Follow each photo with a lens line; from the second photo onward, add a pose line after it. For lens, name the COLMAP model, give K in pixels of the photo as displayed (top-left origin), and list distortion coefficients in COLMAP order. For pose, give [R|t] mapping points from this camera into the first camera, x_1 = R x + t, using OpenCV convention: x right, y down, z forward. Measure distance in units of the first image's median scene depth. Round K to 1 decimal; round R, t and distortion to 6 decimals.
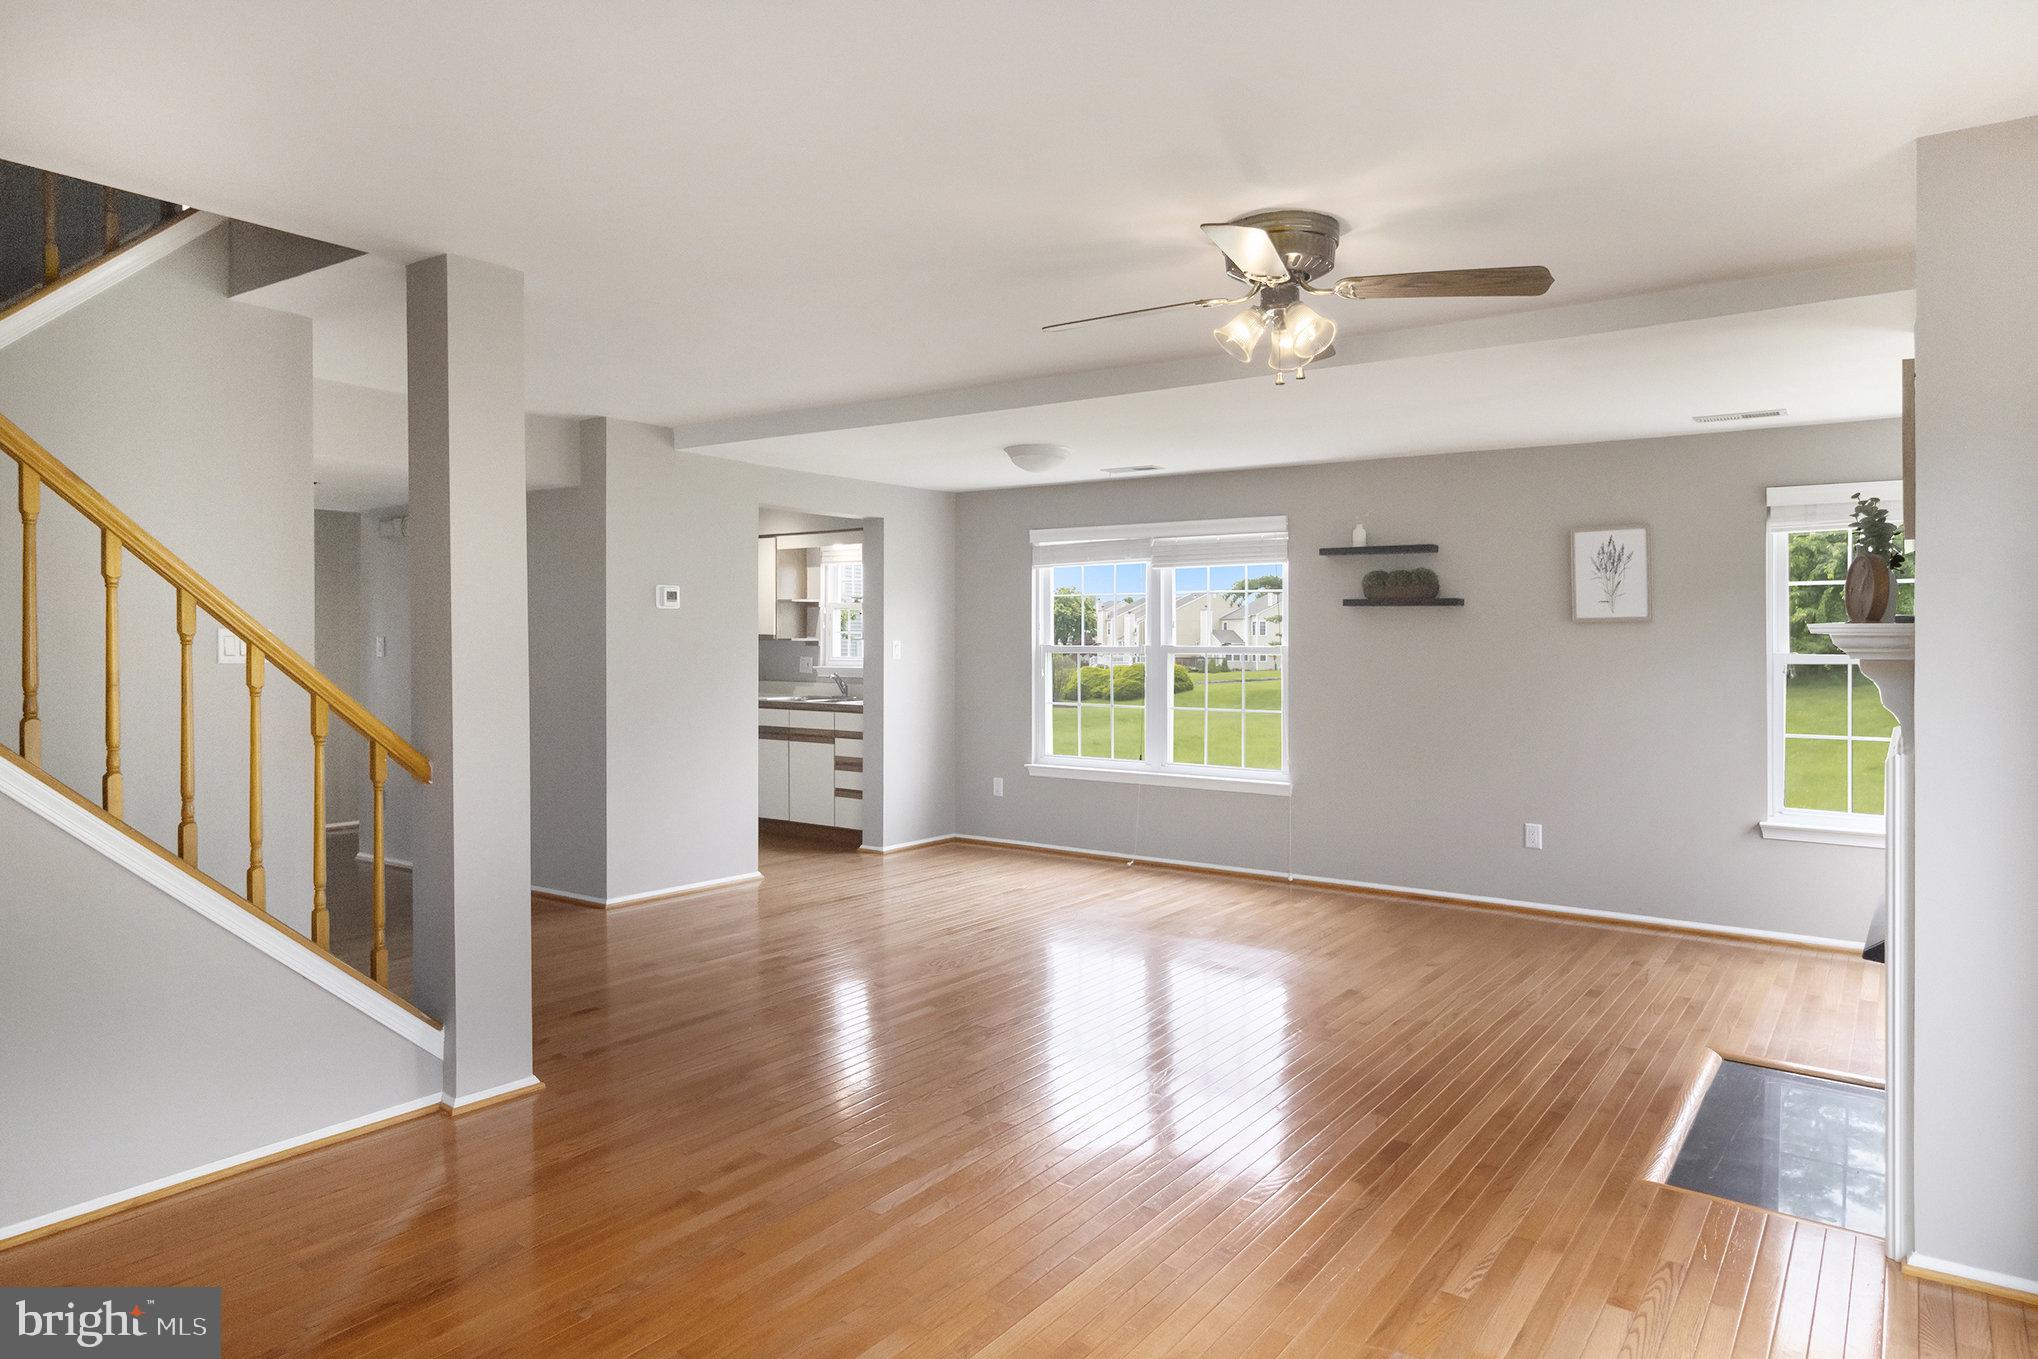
lens RADIAL K [[1249.5, 0, 1014.9], [0, 1249.5, 667.1], [0, 0, 1]] dist [0.000696, -0.000621]
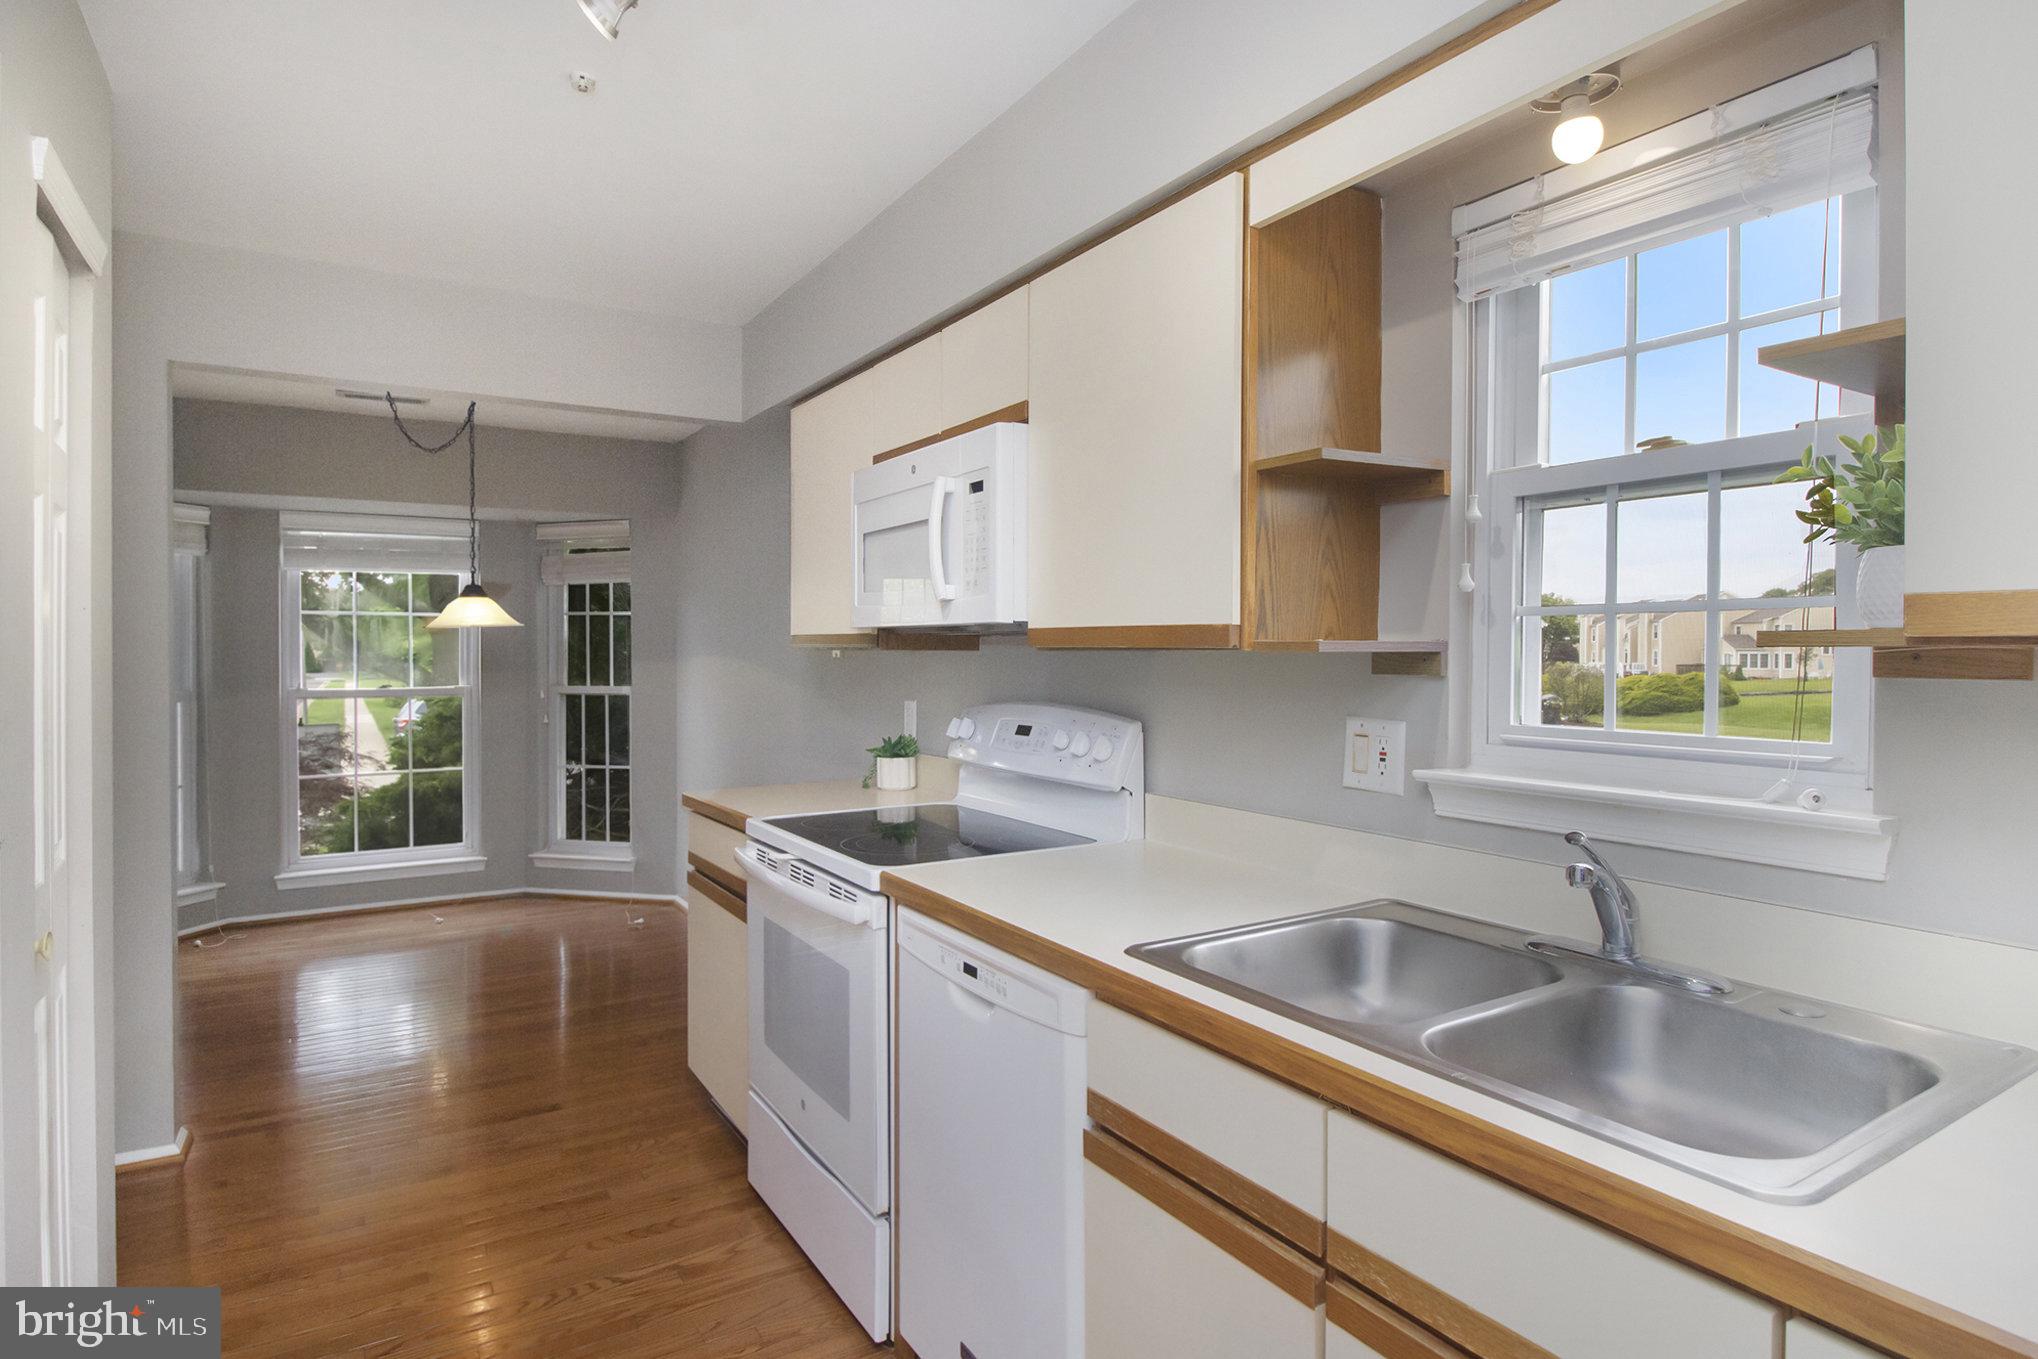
lens RADIAL K [[1095.0, 0, 1021.5], [0, 1095.0, 670.5], [0, 0, 1]] dist [-0.000892, -0.000090]
pose [[0.923438, -0.001876, -0.383744, -0.153047], [0.000749, 0.999995, -0.003087, -0.017701], [0.383748, 0.002563, 0.923434, 0.816289]]
